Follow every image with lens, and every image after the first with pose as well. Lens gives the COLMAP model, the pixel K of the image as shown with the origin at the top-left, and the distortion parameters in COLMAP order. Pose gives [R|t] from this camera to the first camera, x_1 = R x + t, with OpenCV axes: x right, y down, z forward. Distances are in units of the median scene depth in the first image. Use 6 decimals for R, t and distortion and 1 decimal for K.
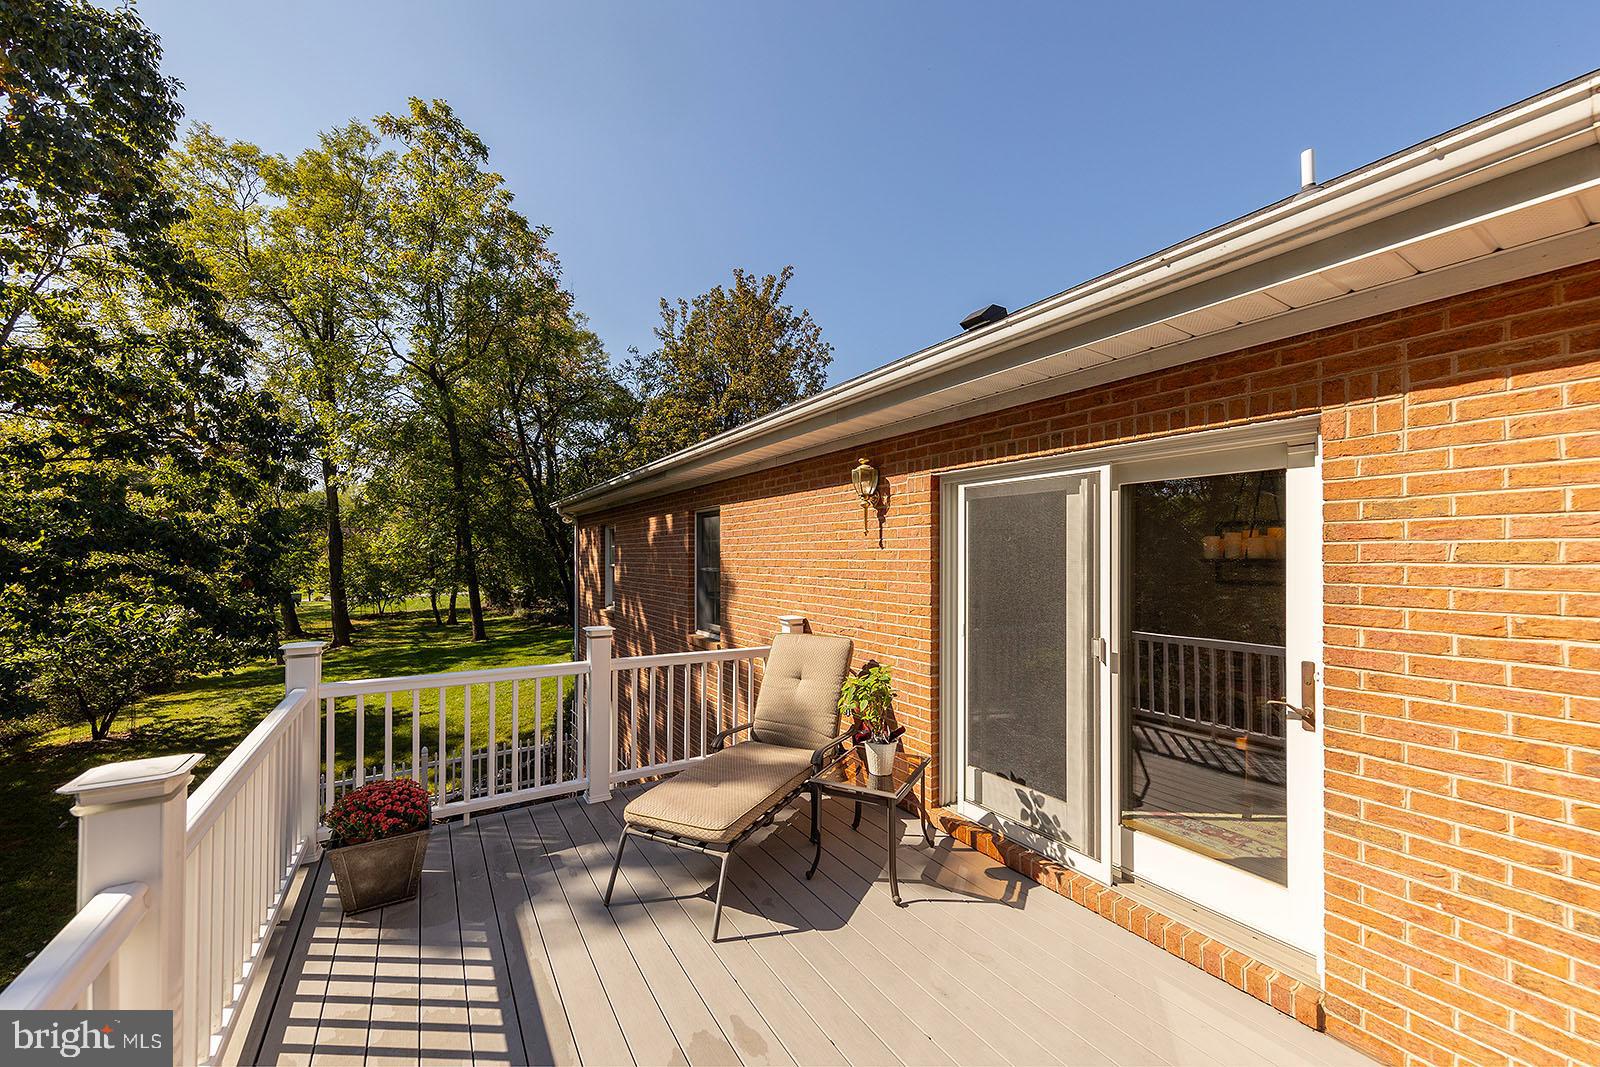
lens RADIAL K [[596.3, 0, 813.5], [0, 596.3, 543.0], [0, 0, 1]] dist [0.007366, -0.000668]
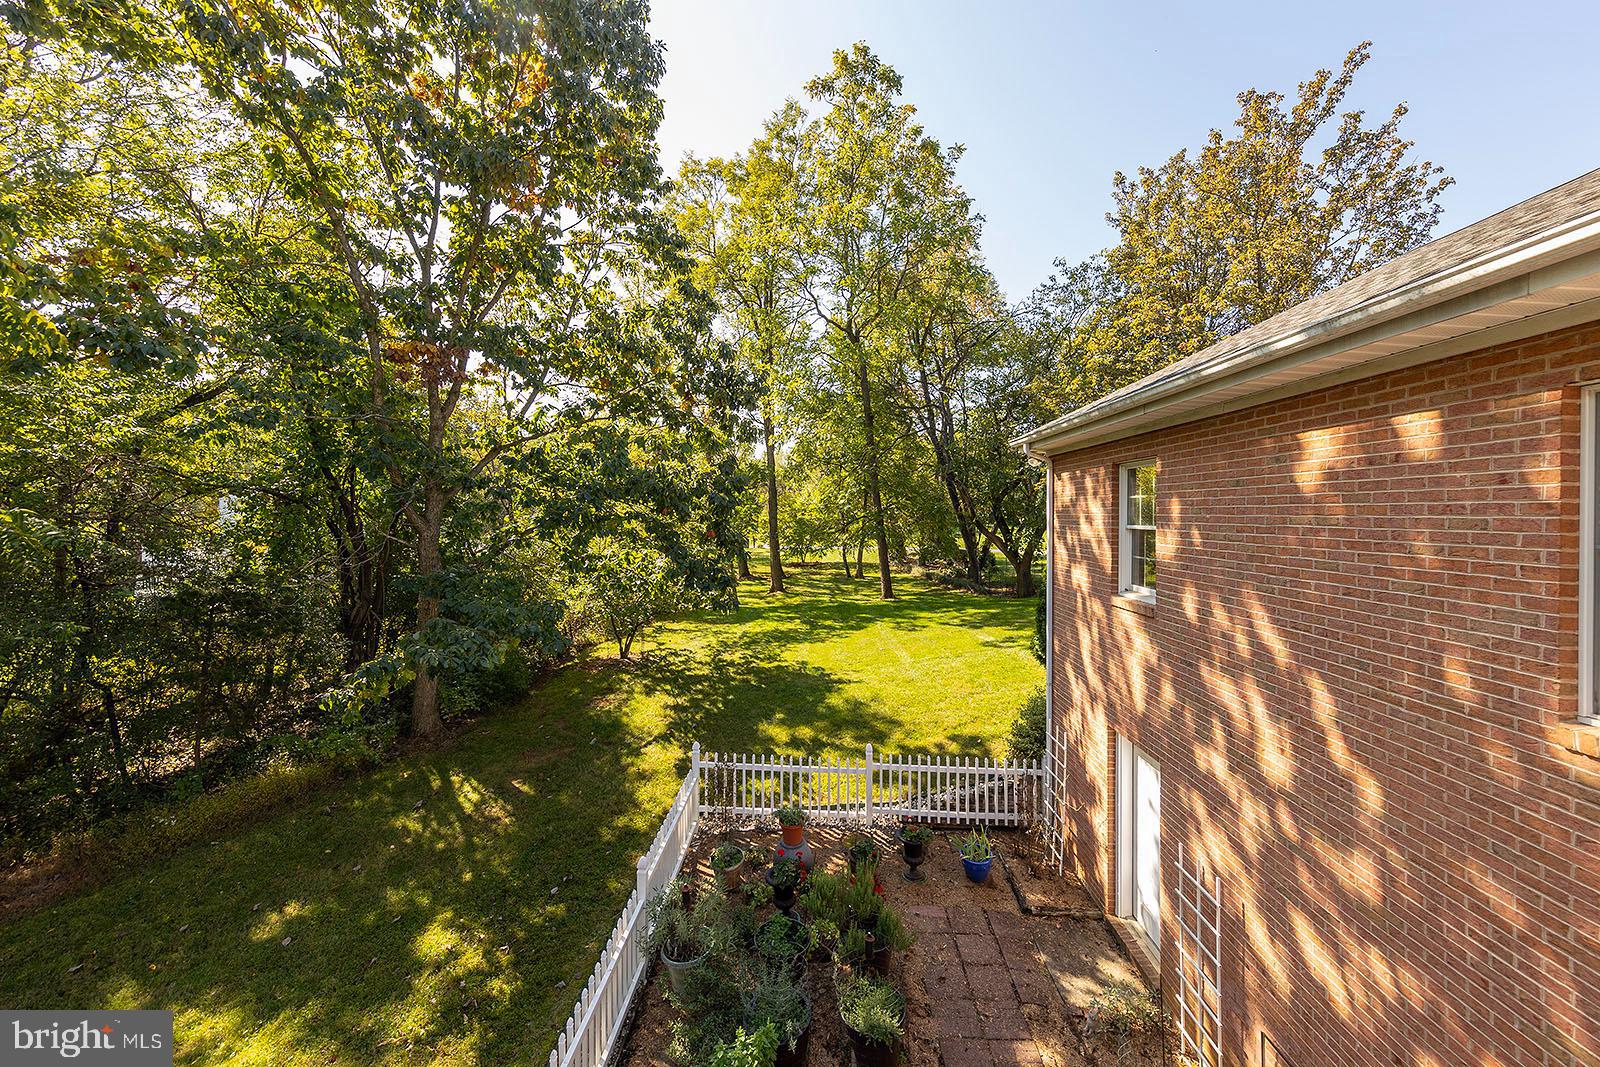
lens RADIAL K [[596.3, 0, 809.5], [0, 596.3, 555.6], [0, 0, 1]] dist [0.007366, -0.000668]
pose [[0.822070, 0.059643, -0.566255, -0.186191], [-0.010288, 0.995892, 0.089960, 0.009350], [0.569294, -0.068128, 0.819306, 0.211328]]
